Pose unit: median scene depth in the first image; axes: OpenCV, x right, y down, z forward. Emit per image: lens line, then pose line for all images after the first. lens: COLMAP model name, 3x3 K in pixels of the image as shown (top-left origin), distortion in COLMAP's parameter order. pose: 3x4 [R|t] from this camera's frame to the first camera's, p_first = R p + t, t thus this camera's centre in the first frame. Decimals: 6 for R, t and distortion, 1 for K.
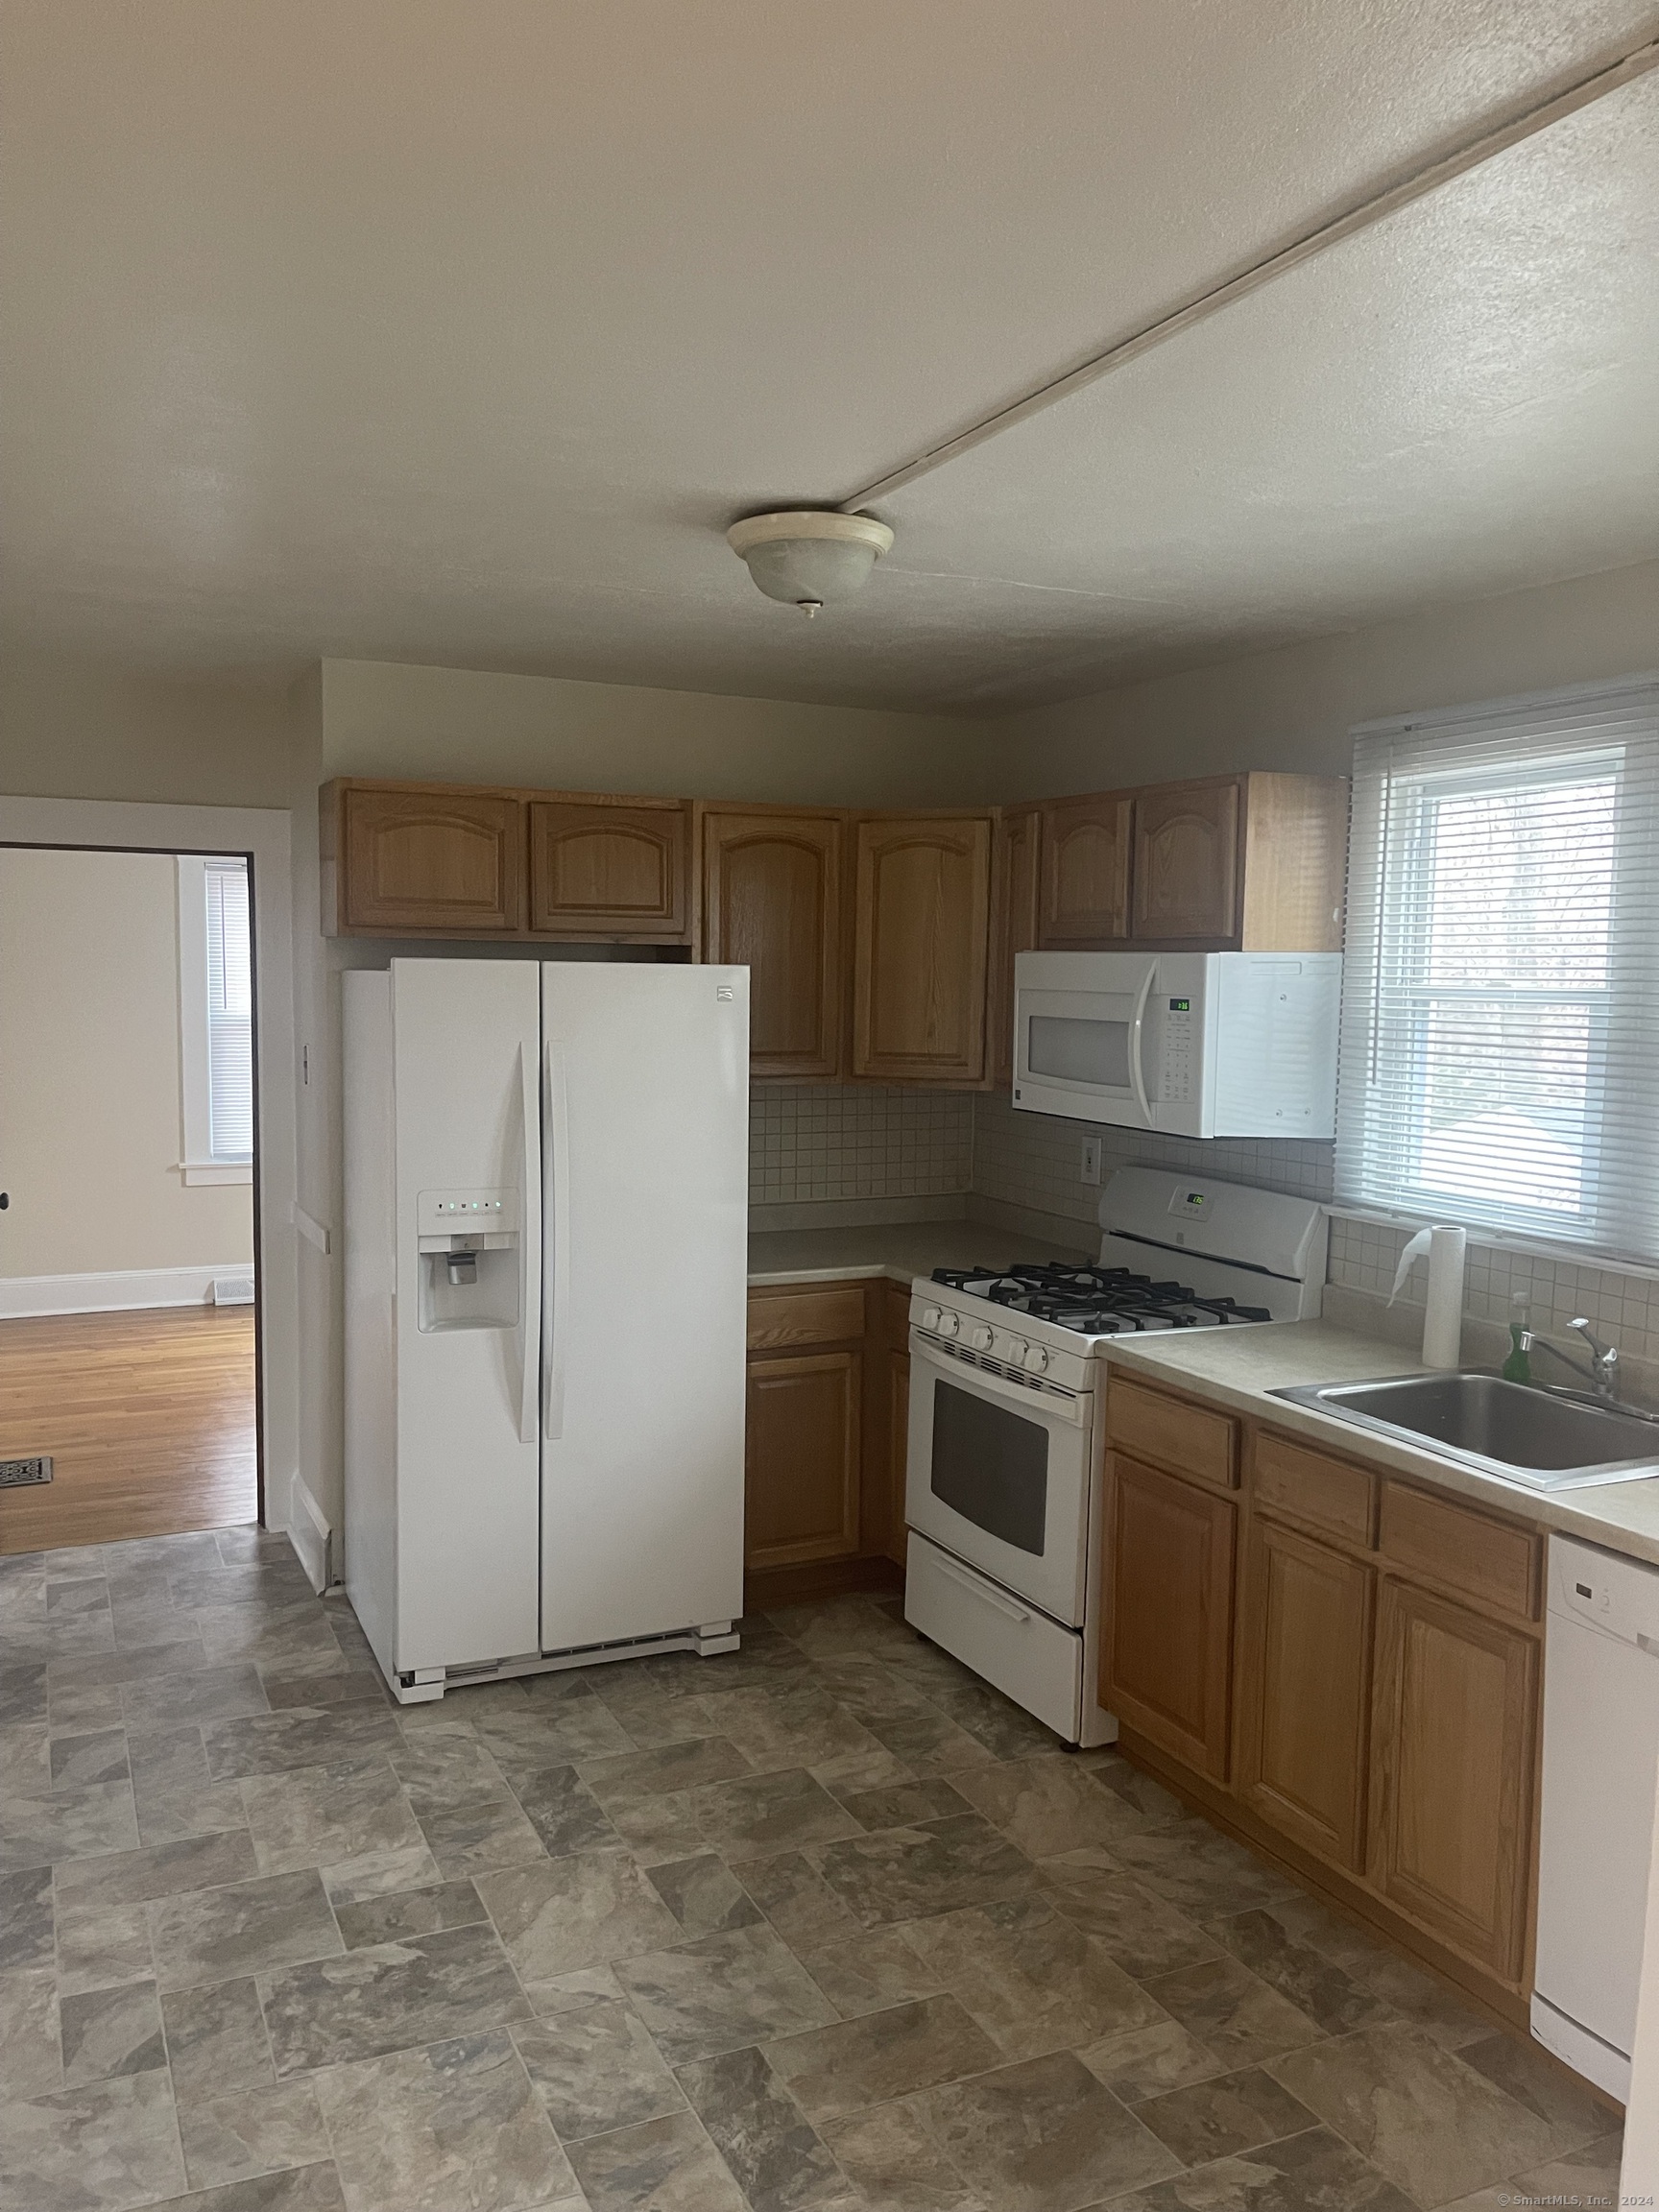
lens RADIAL K [[1617.2, 0, 829.5], [0, 1617.2, 1106.0], [0, 0, 1]] dist [-0.034868, -0.006161]
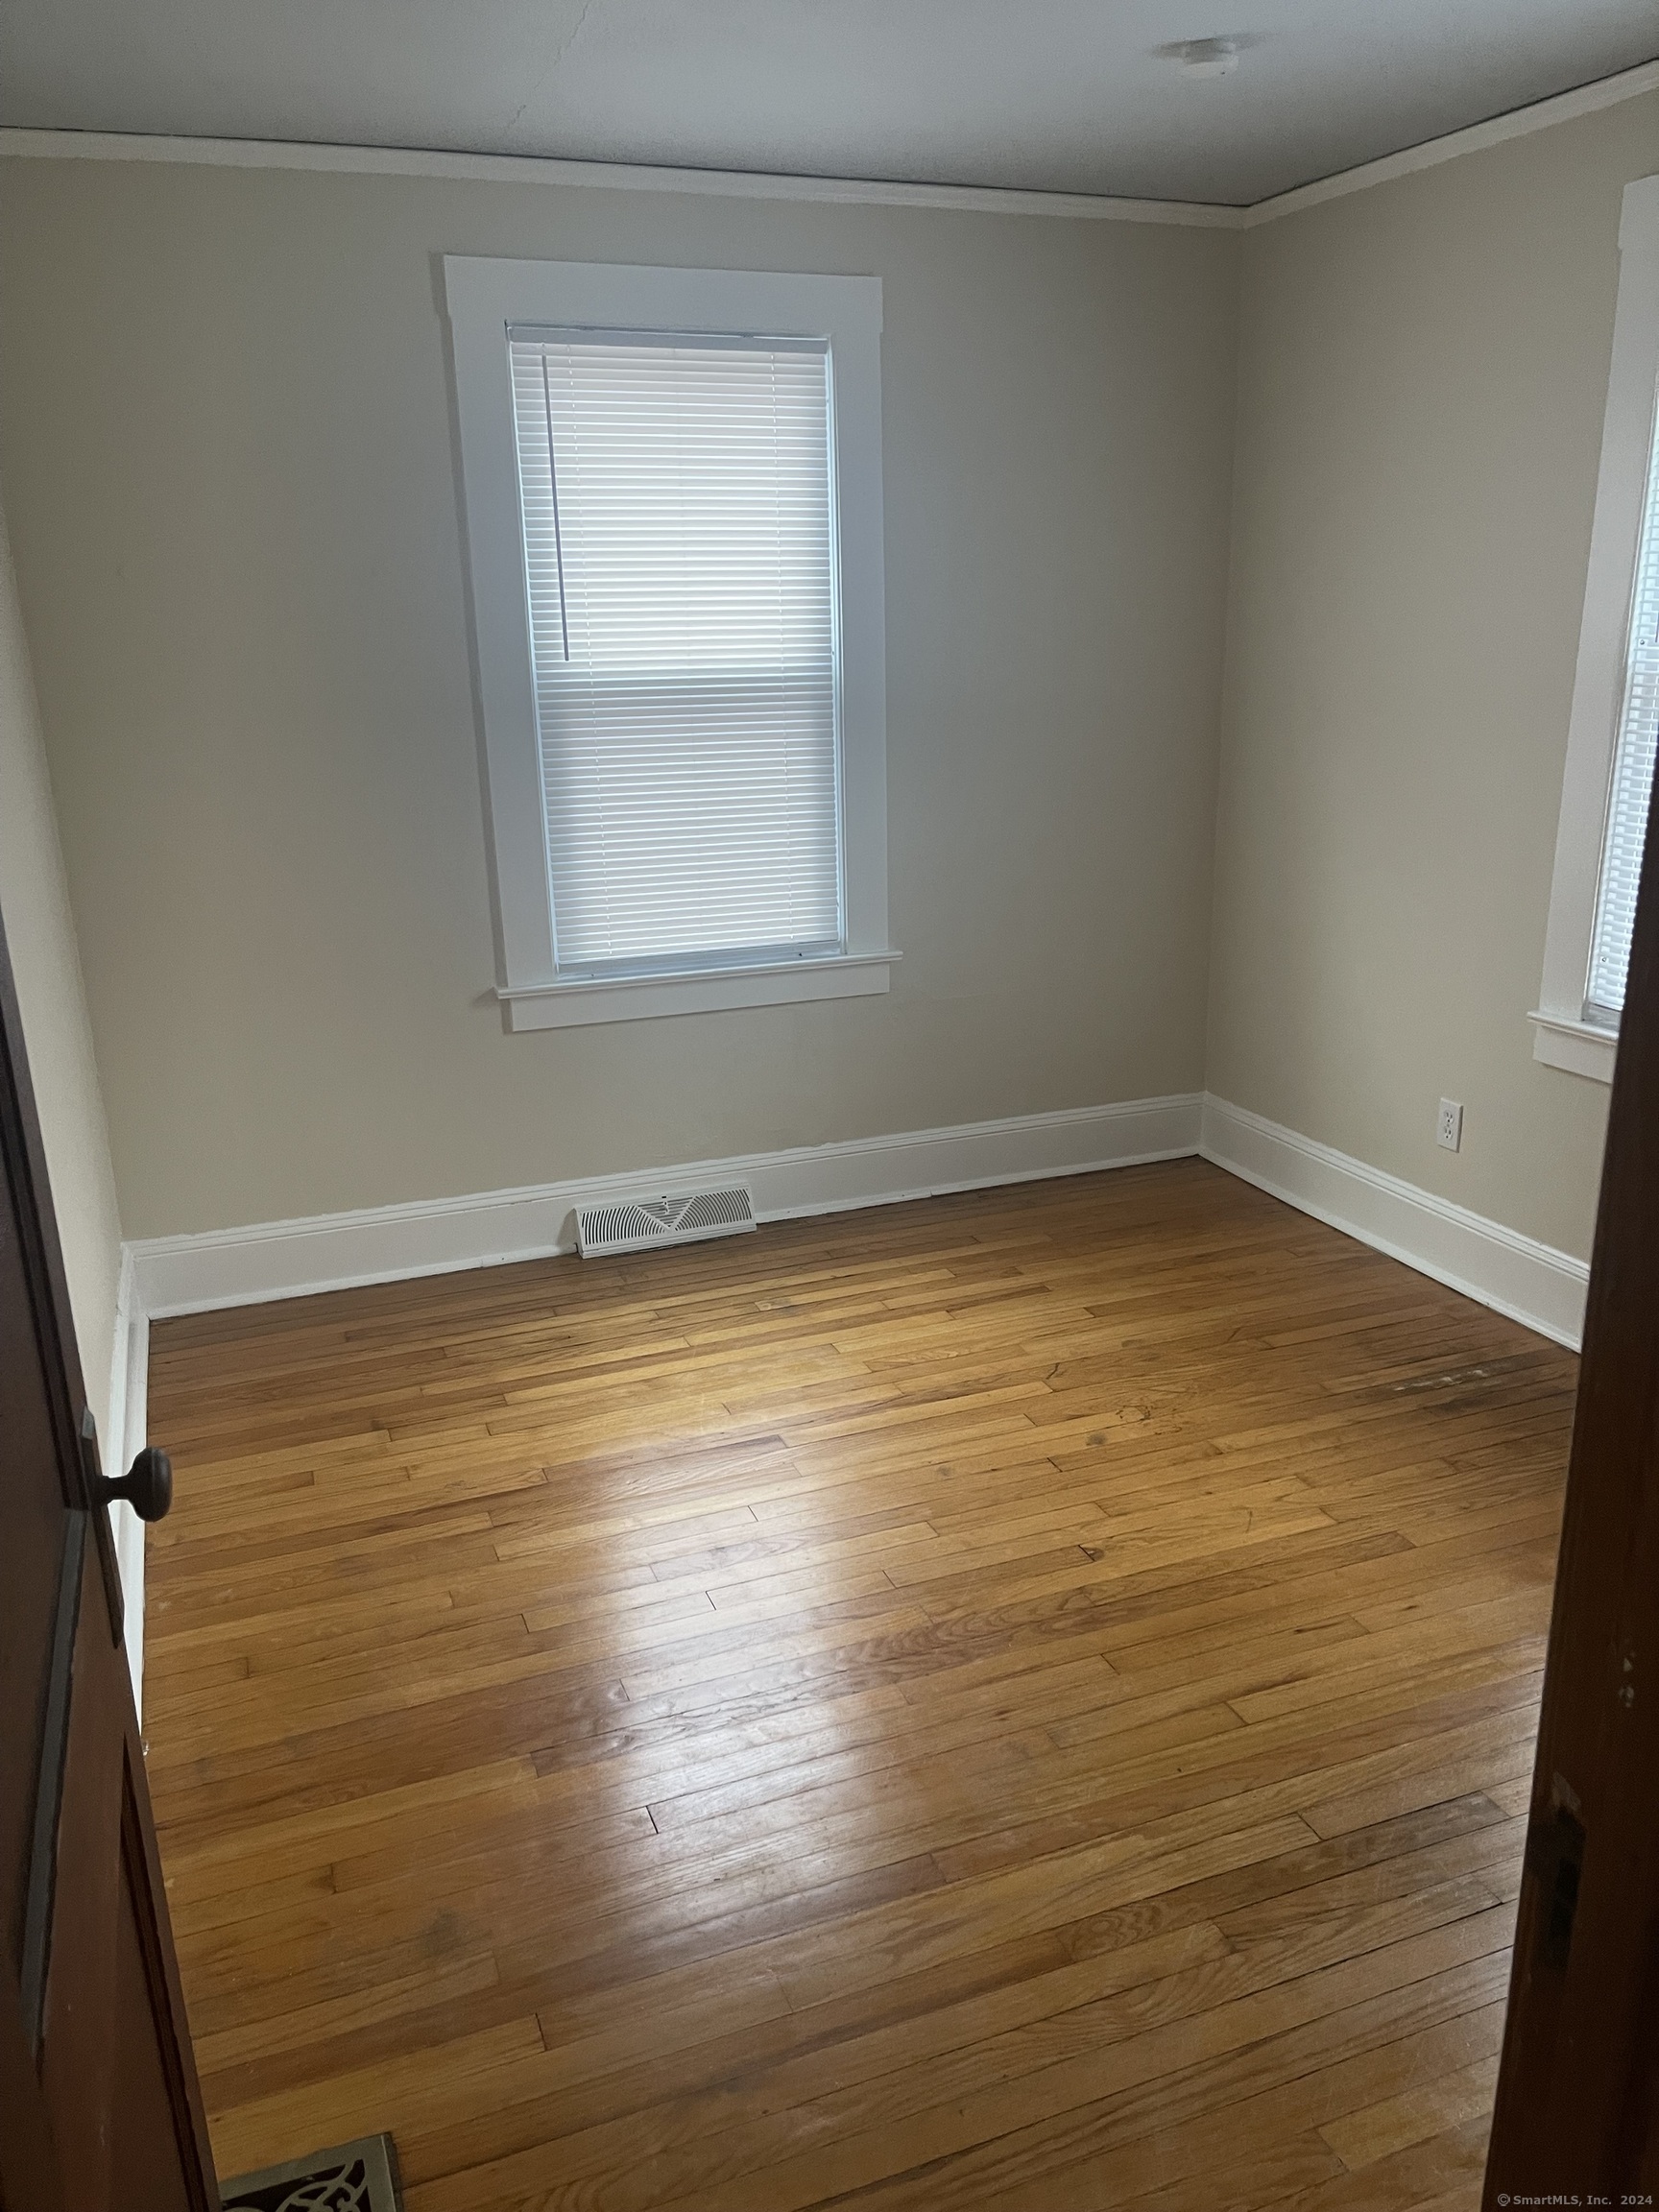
lens RADIAL K [[1617.2, 0, 829.5], [0, 1617.2, 1106.0], [0, 0, 1]] dist [-0.034868, -0.006161]
pose [[0.995425, -0.004296, -0.095453, -0.258009], [0.023736, 0.978791, 0.203480, -0.028965], [0.092555, -0.204815, 0.974415, 0.521169]]
